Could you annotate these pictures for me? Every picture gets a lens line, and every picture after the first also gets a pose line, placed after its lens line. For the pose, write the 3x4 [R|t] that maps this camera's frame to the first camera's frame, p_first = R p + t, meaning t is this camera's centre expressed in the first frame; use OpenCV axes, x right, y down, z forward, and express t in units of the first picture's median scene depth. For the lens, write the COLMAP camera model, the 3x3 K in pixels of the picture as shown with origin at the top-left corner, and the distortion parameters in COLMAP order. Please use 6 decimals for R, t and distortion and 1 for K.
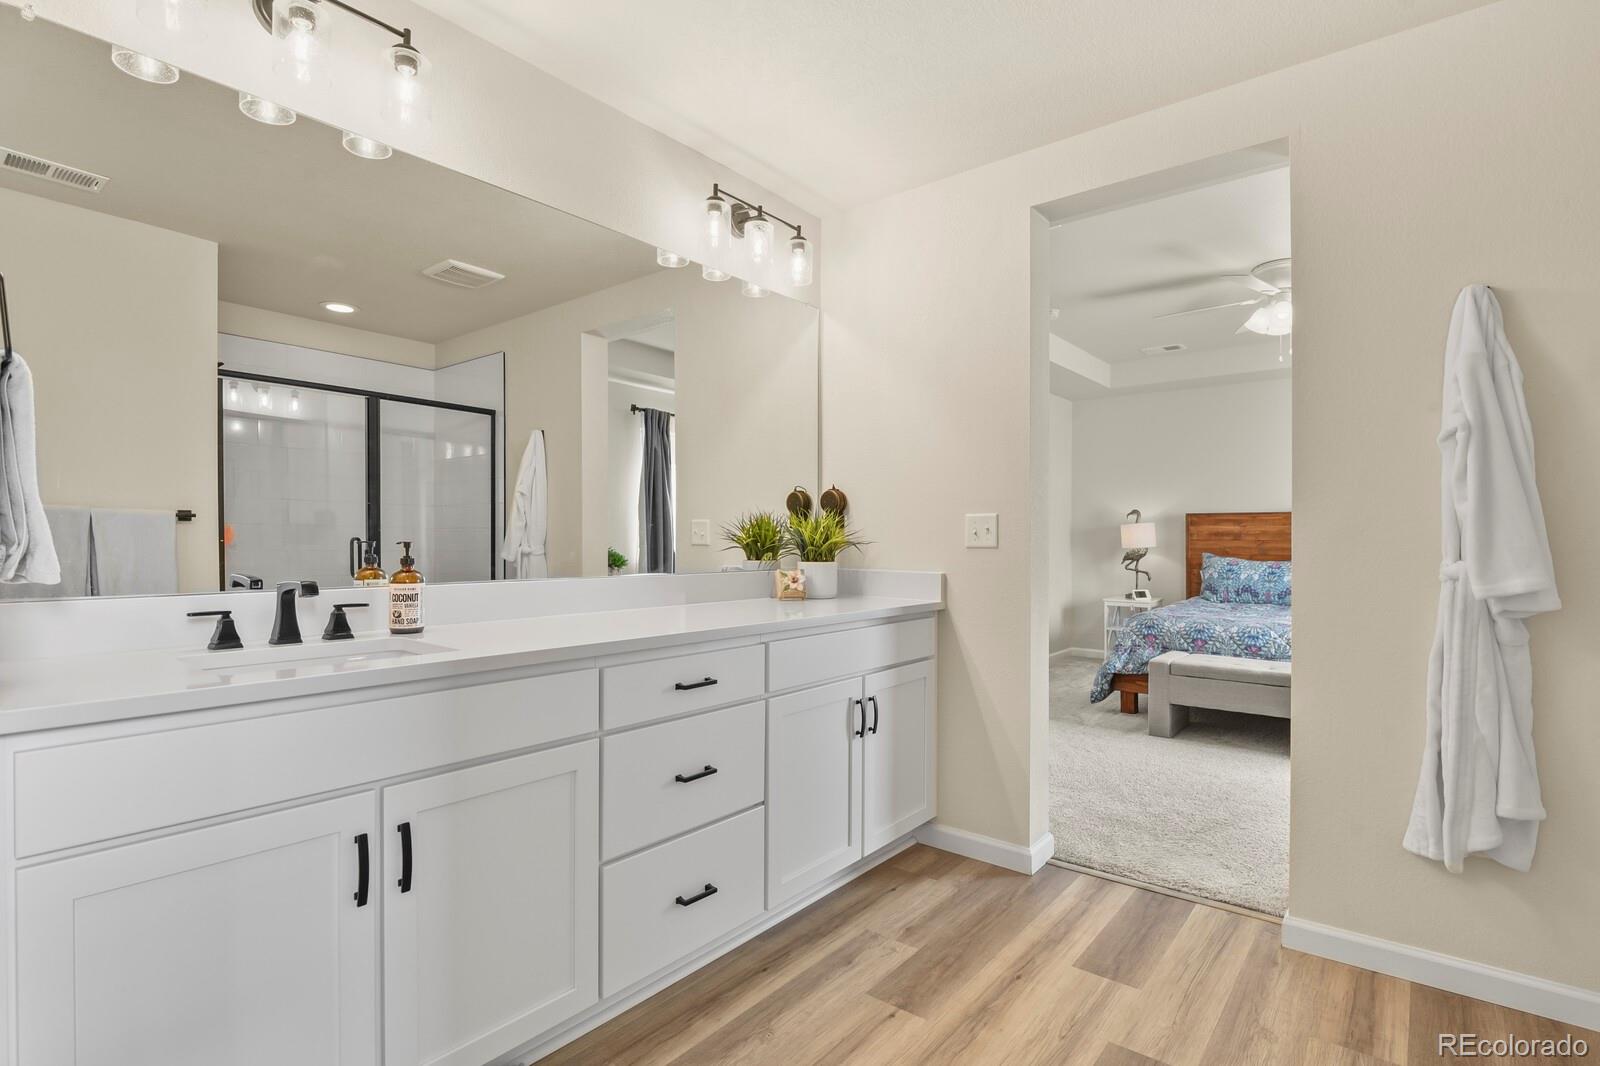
lens RADIAL K [[778.3, 0, 813.0], [0, 778.3, 536.7], [0, 0, 1]] dist [-0.012472, -0.002922]
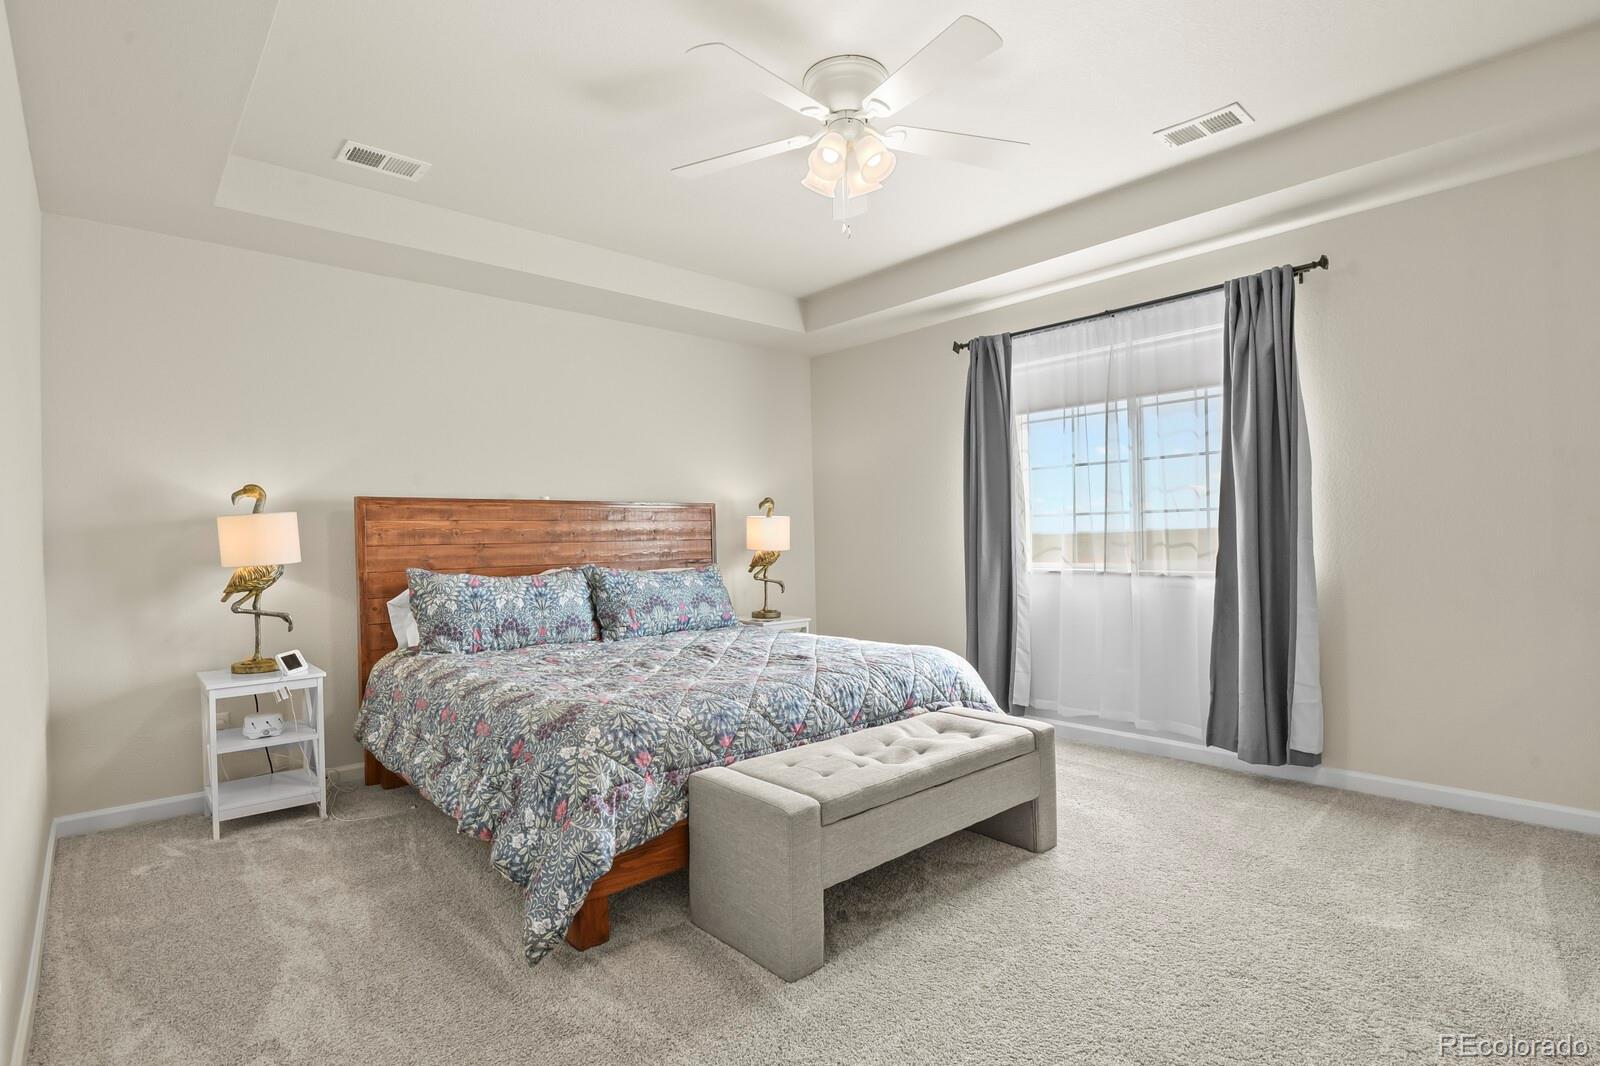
lens RADIAL K [[778.3, 0, 804.0], [0, 778.3, 537.7], [0, 0, 1]] dist [-0.012472, -0.002922]
pose [[0.141585, -0.009219, 0.989883, -0.004295], [0.015529, 0.999854, 0.007091, -0.000566], [-0.989804, 0.014368, 0.141707, 0.646172]]
